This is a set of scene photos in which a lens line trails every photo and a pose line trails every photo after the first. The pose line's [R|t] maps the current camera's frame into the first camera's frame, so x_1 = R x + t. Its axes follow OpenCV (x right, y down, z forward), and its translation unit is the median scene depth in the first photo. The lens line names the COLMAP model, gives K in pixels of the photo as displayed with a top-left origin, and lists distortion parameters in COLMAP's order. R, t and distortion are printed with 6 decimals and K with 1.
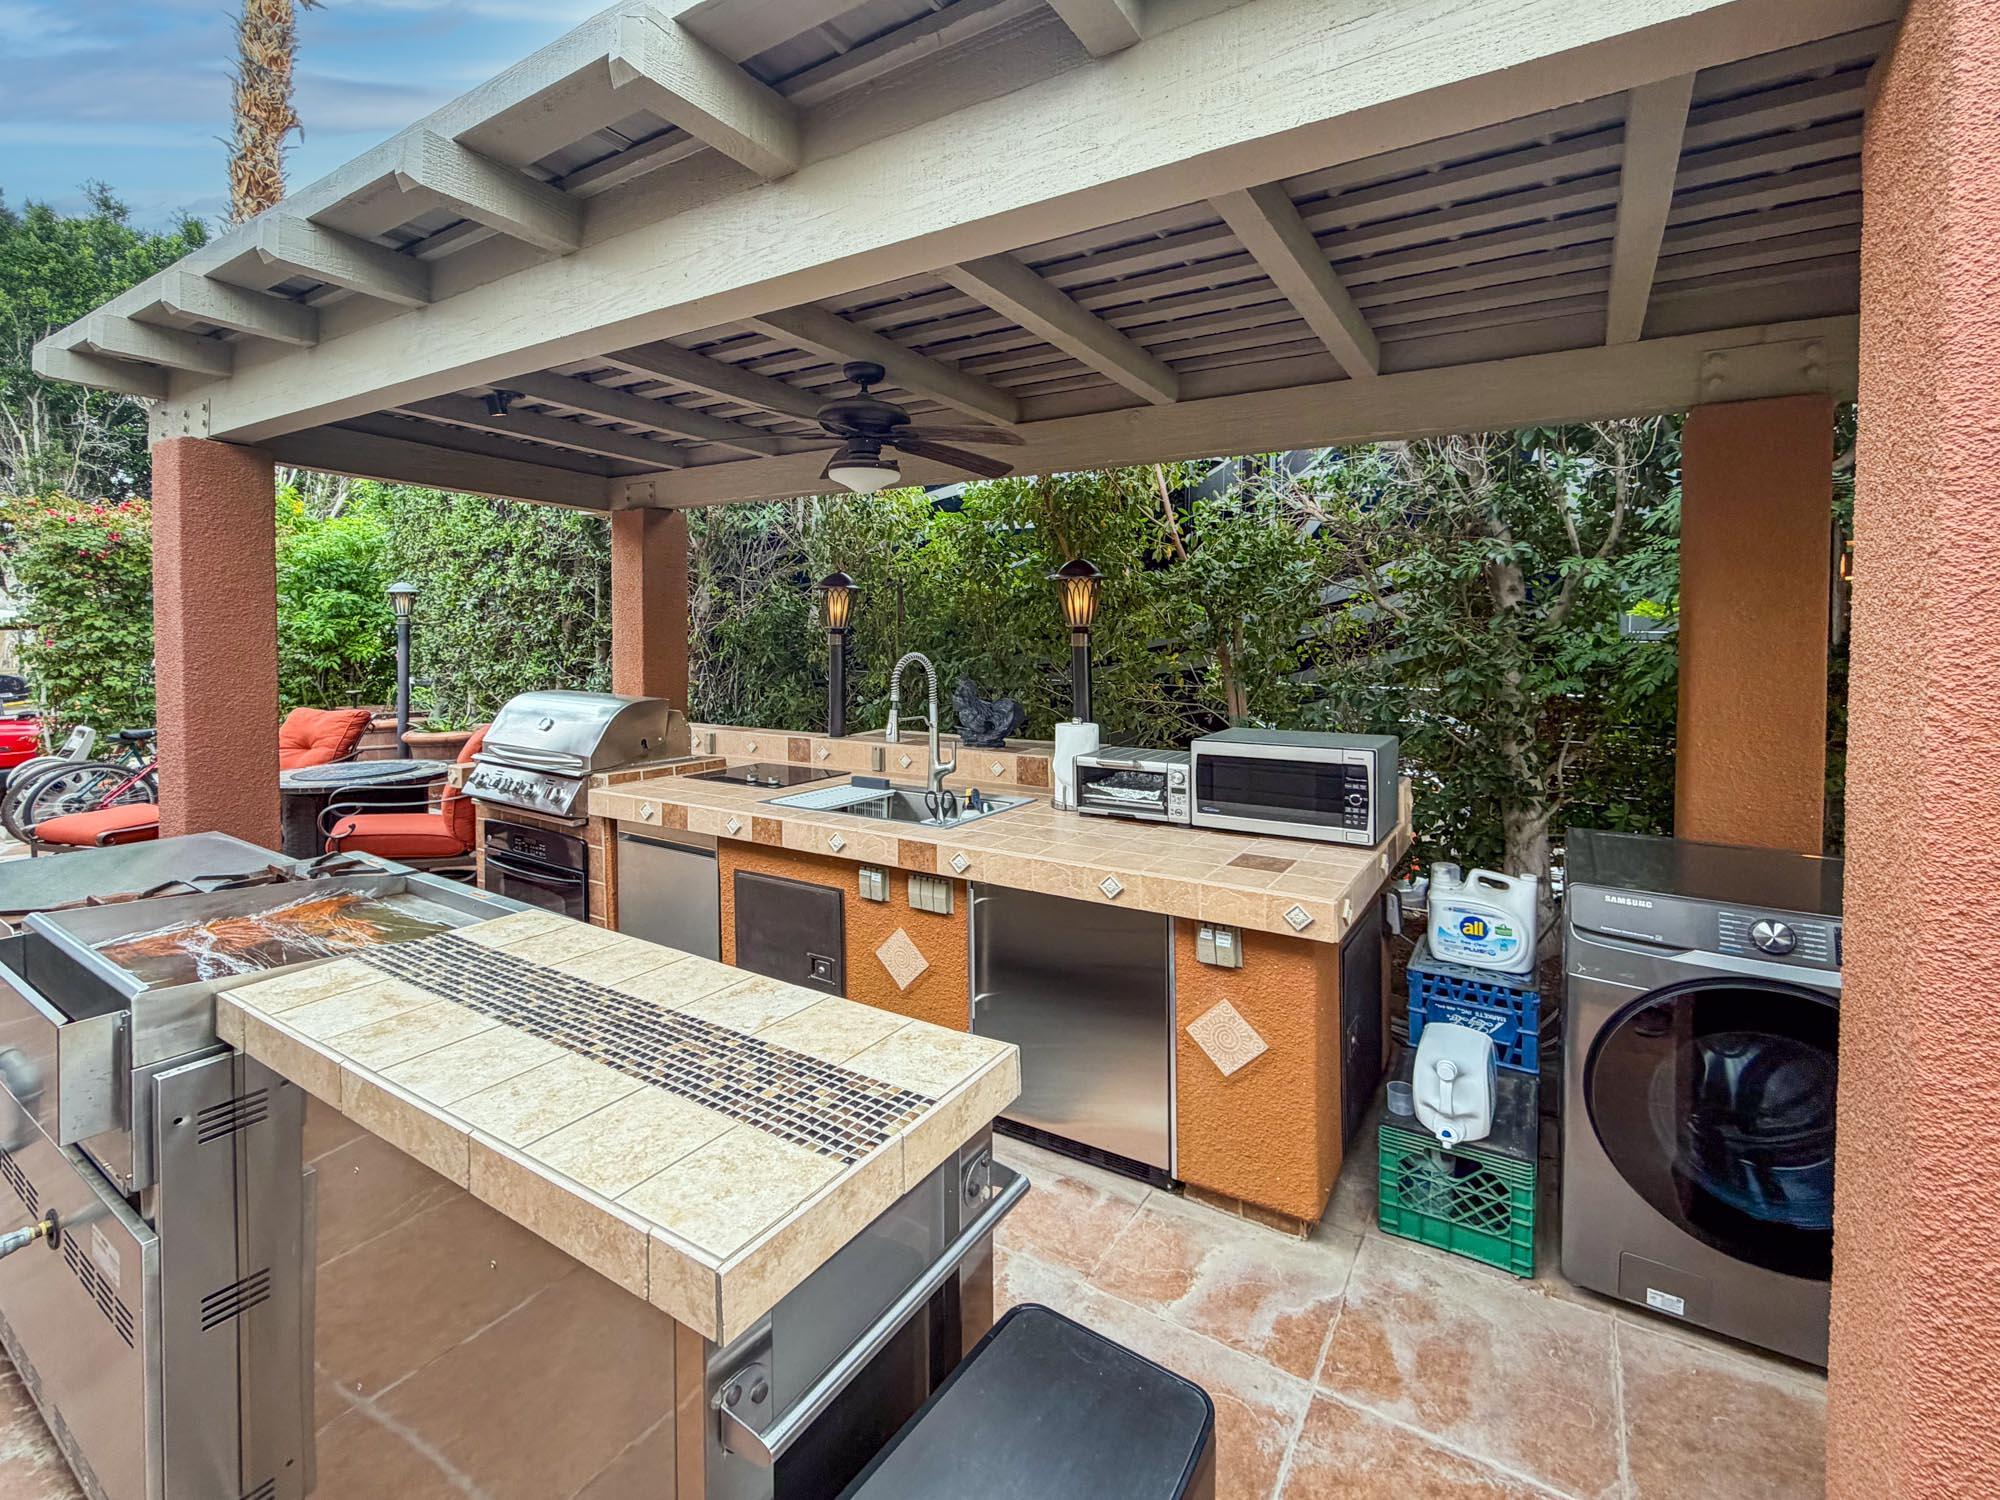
lens RADIAL K [[764.0, 0, 953.5], [0, 764.0, 619.3], [0, 0, 1]] dist [-0.000088, 0.000010]
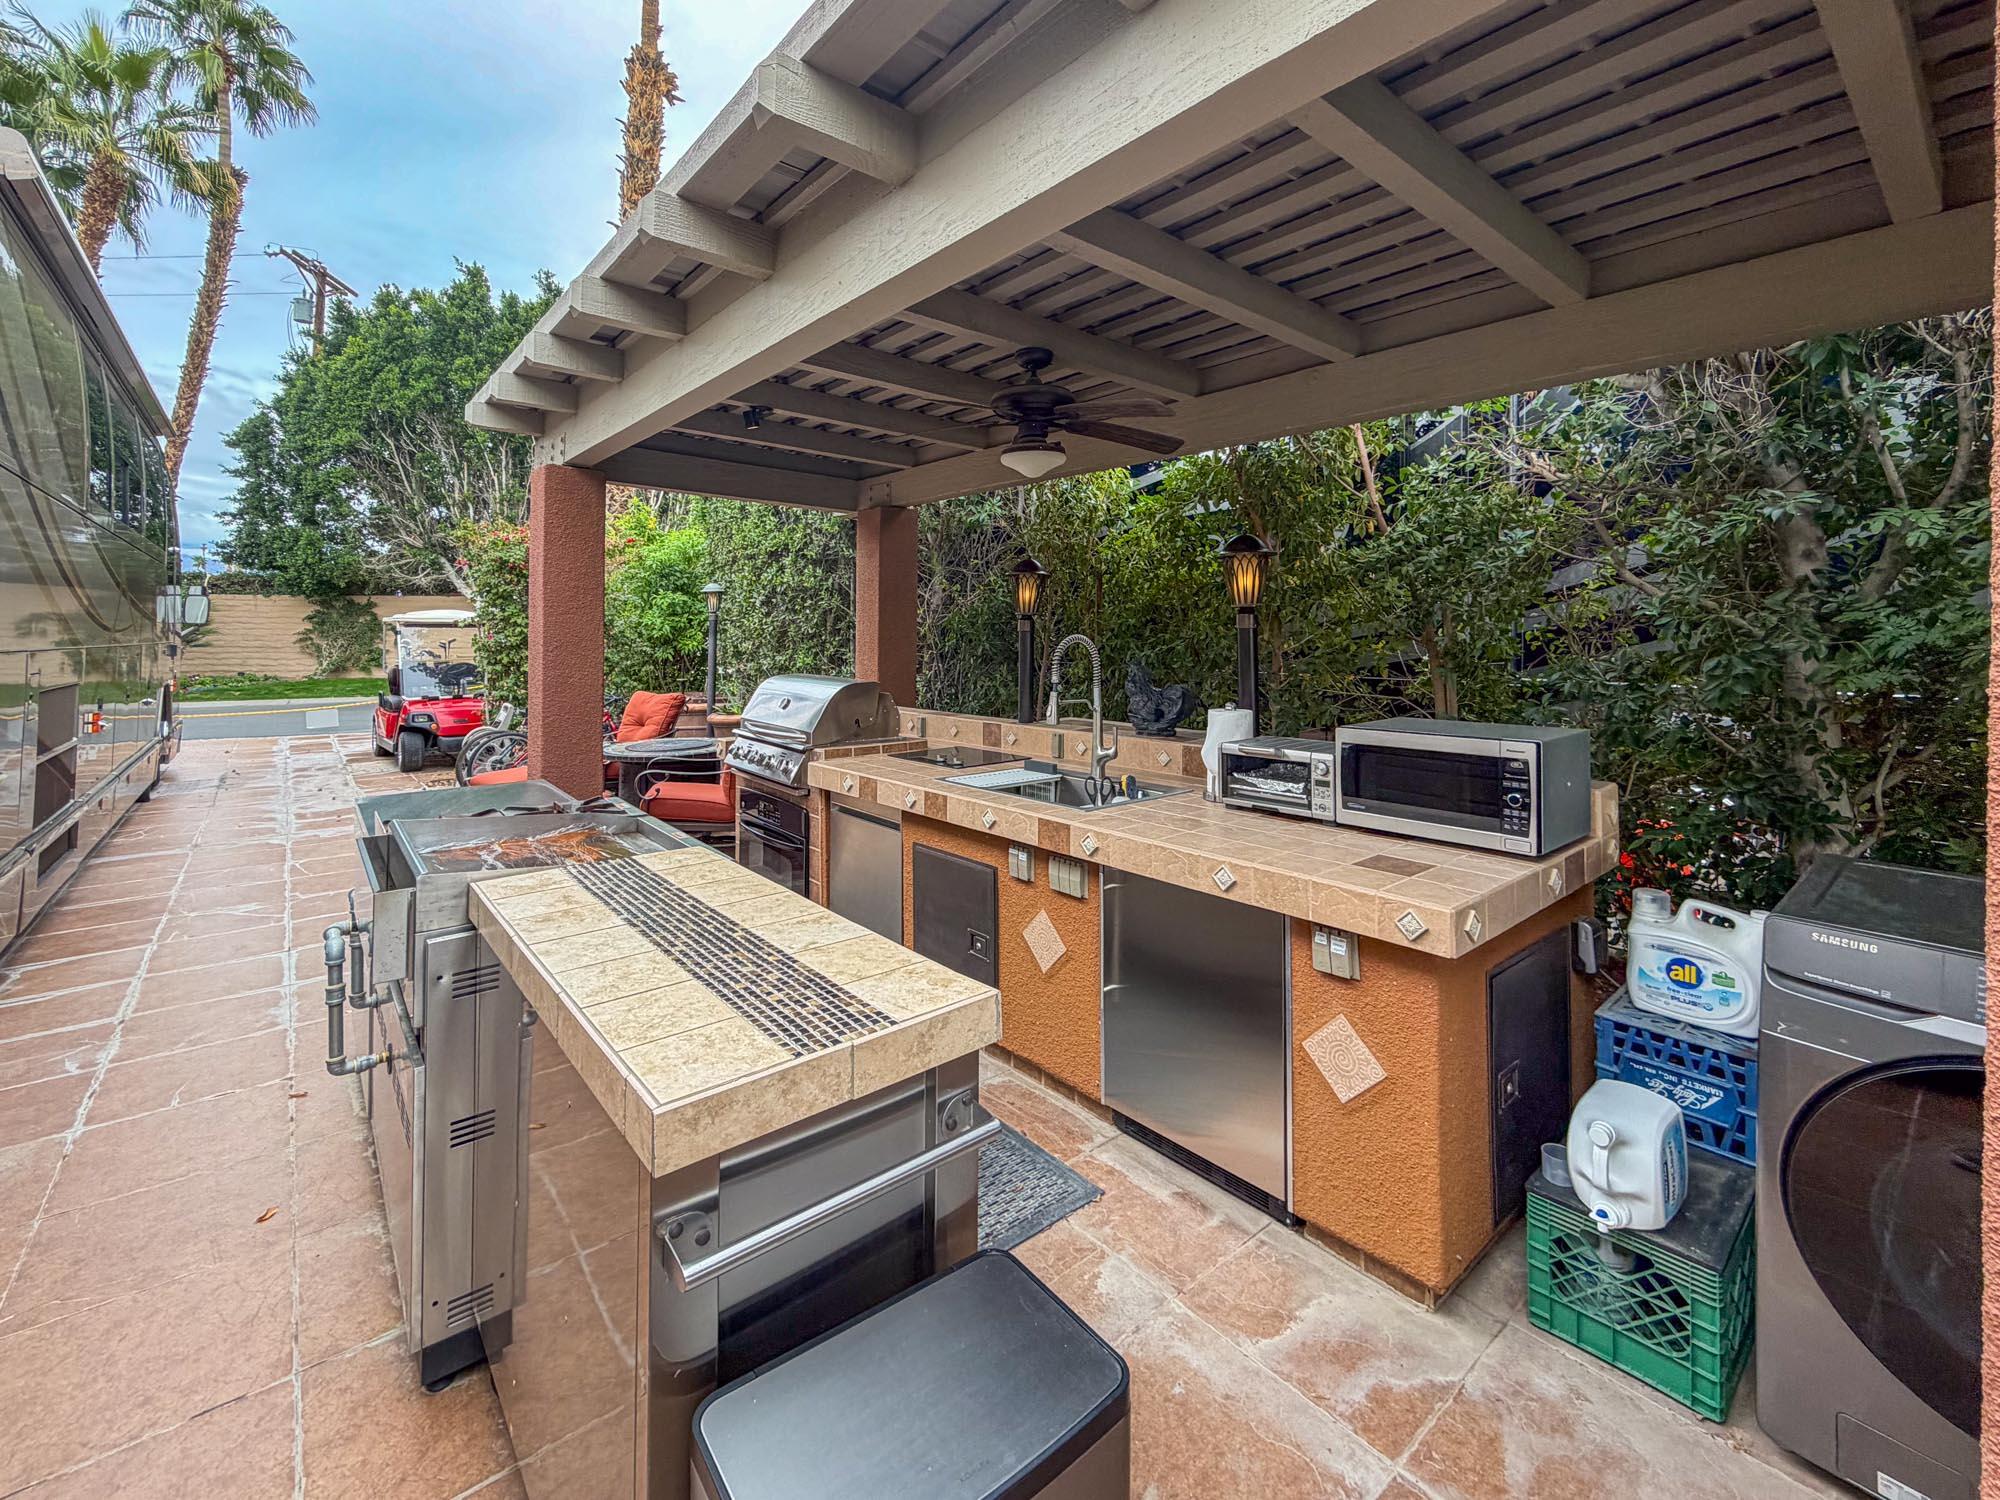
lens RADIAL K [[795.7, 0, 1002.1], [0, 795.7, 600.8], [0, 0, 1]] dist [0.000116, -0.000036]
pose [[0.953463, -0.003206, -0.301492, 0.206549], [-0.005359, 0.999605, -0.027578, 0.035793], [0.301461, 0.027910, 0.953070, -0.009313]]
